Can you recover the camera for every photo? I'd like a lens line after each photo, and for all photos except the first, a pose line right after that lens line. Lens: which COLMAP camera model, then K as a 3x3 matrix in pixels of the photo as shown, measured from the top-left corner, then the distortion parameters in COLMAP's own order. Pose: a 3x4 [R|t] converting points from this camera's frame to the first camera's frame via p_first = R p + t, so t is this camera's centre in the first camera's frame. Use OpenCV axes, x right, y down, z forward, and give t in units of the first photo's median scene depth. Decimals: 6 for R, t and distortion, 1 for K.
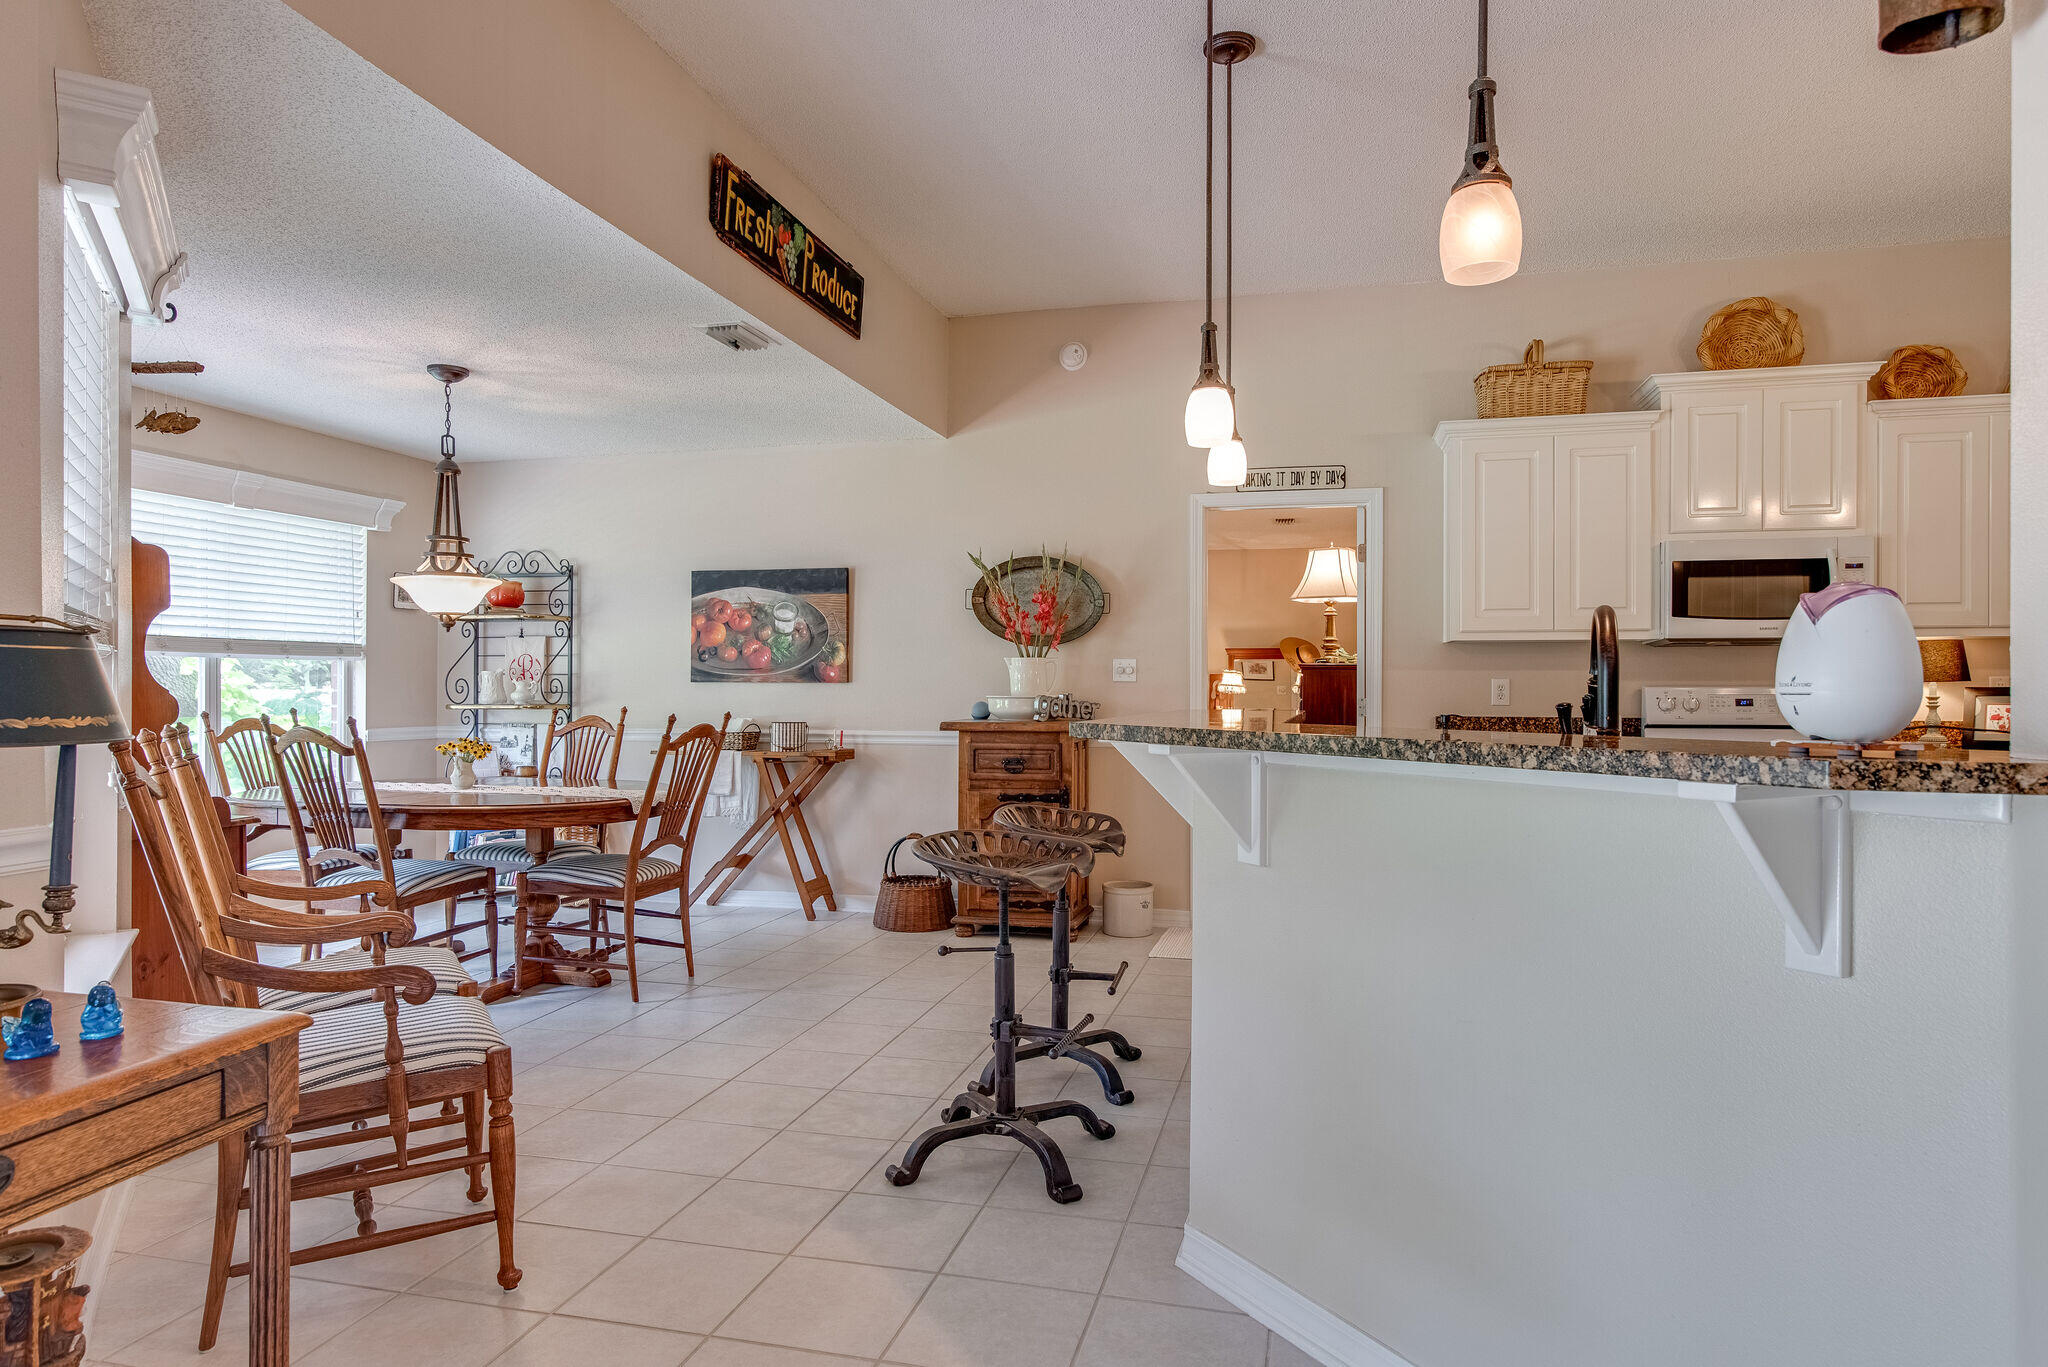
lens RADIAL K [[1170.9, 0, 1033.5], [0, 1170.9, 685.4], [0, 0, 1]] dist [0.007437, -0.003245]
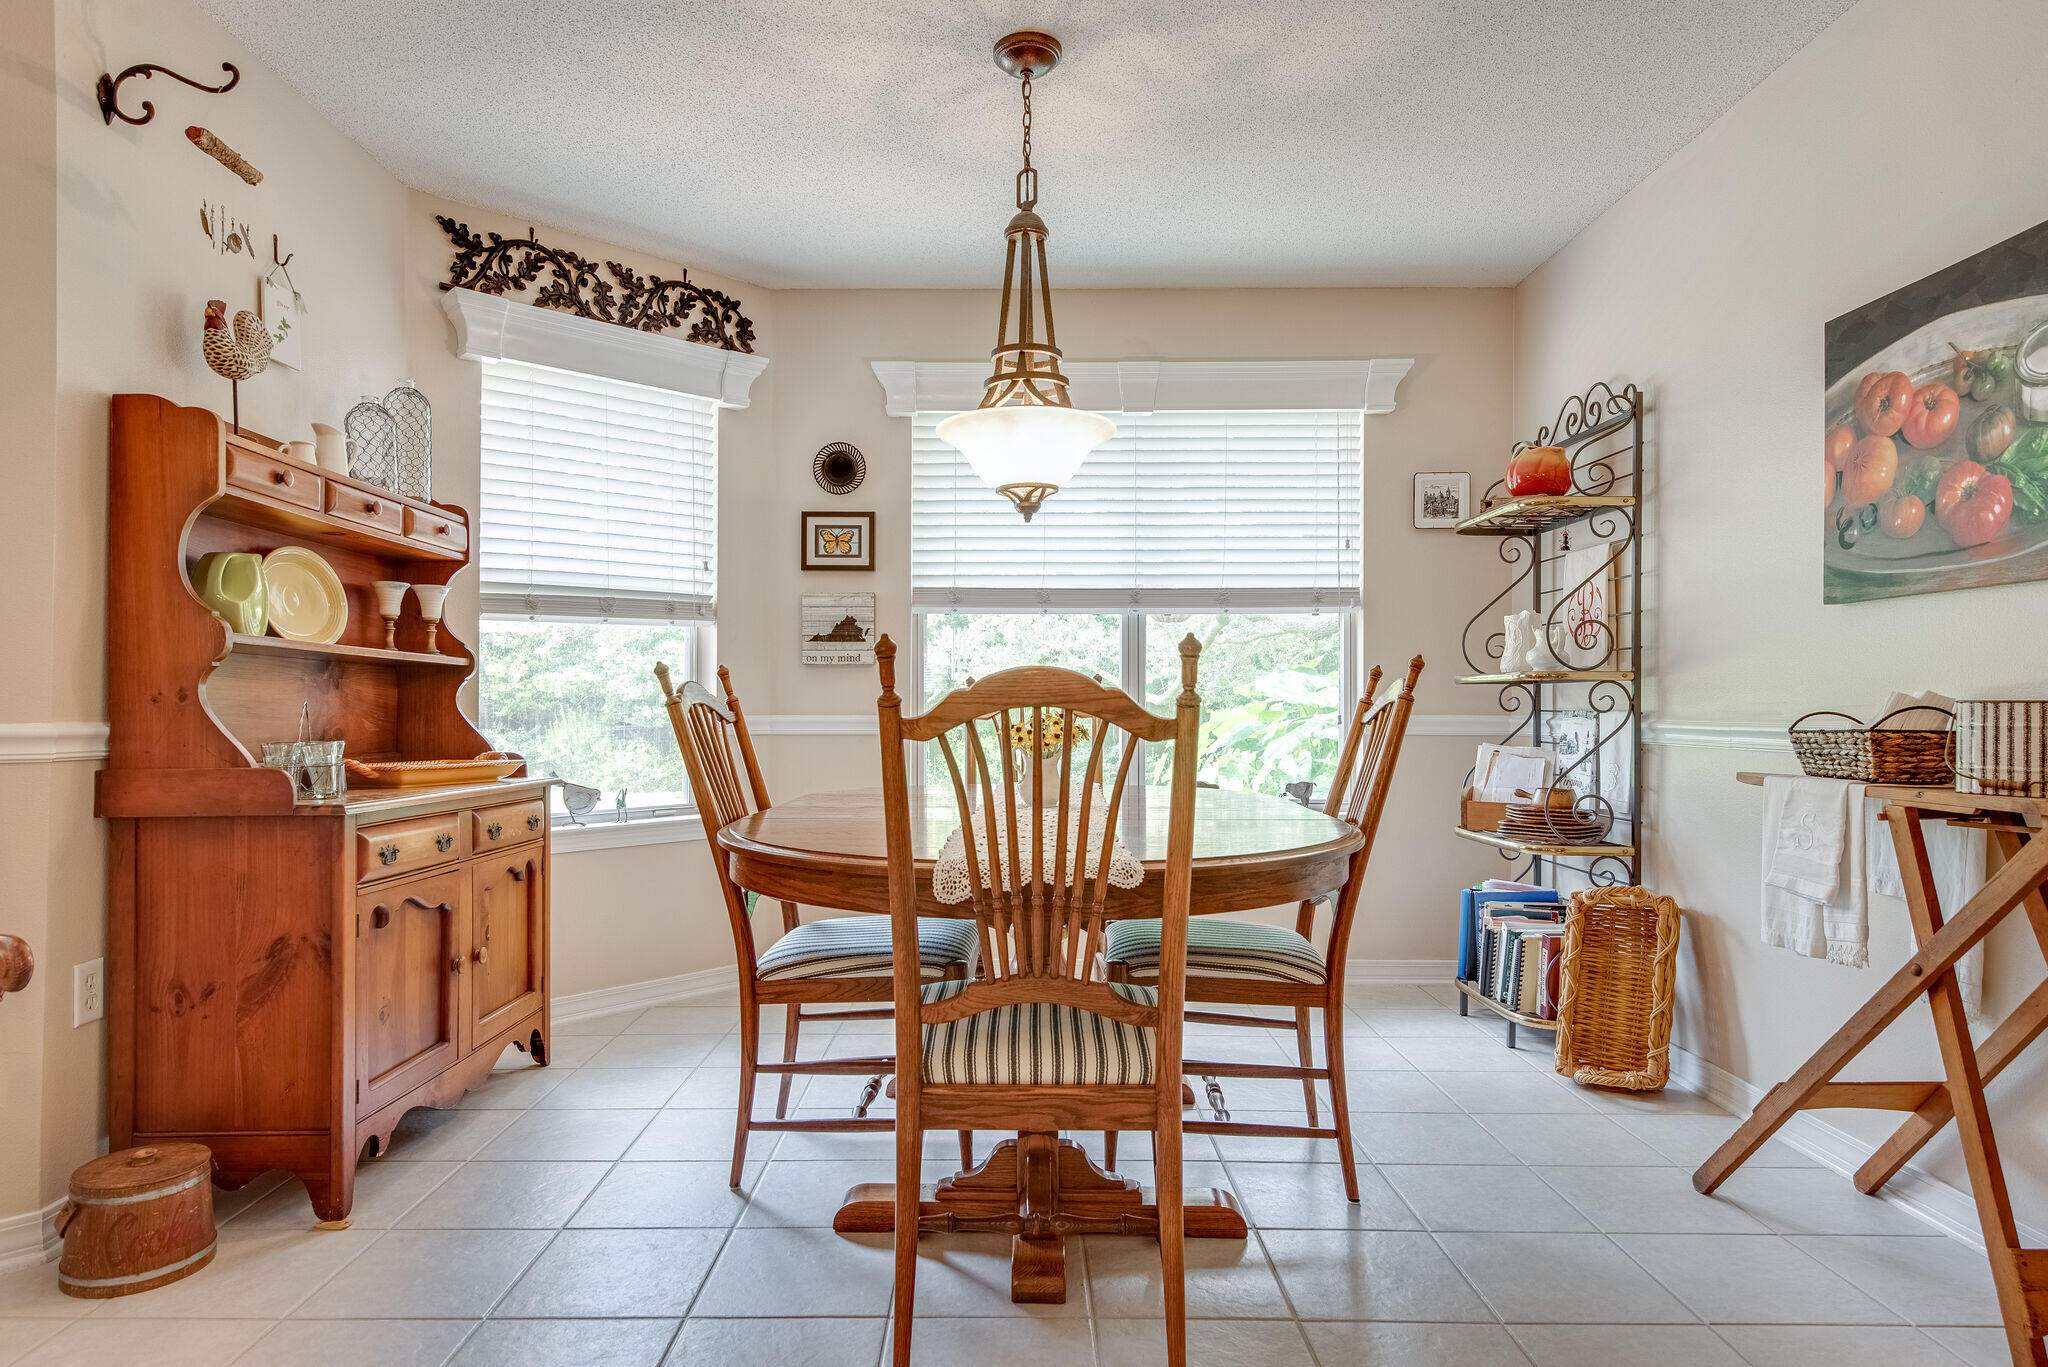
lens RADIAL K [[1170.9, 0, 1023.6], [0, 1170.9, 680.8], [0, 0, 1]] dist [0.007437, -0.003245]
pose [[0.233551, -0.020356, -0.972131, 0.027870], [0.001239, 0.999786, -0.020638, 0.030915], [0.972344, 0.003615, 0.233527, 0.649701]]
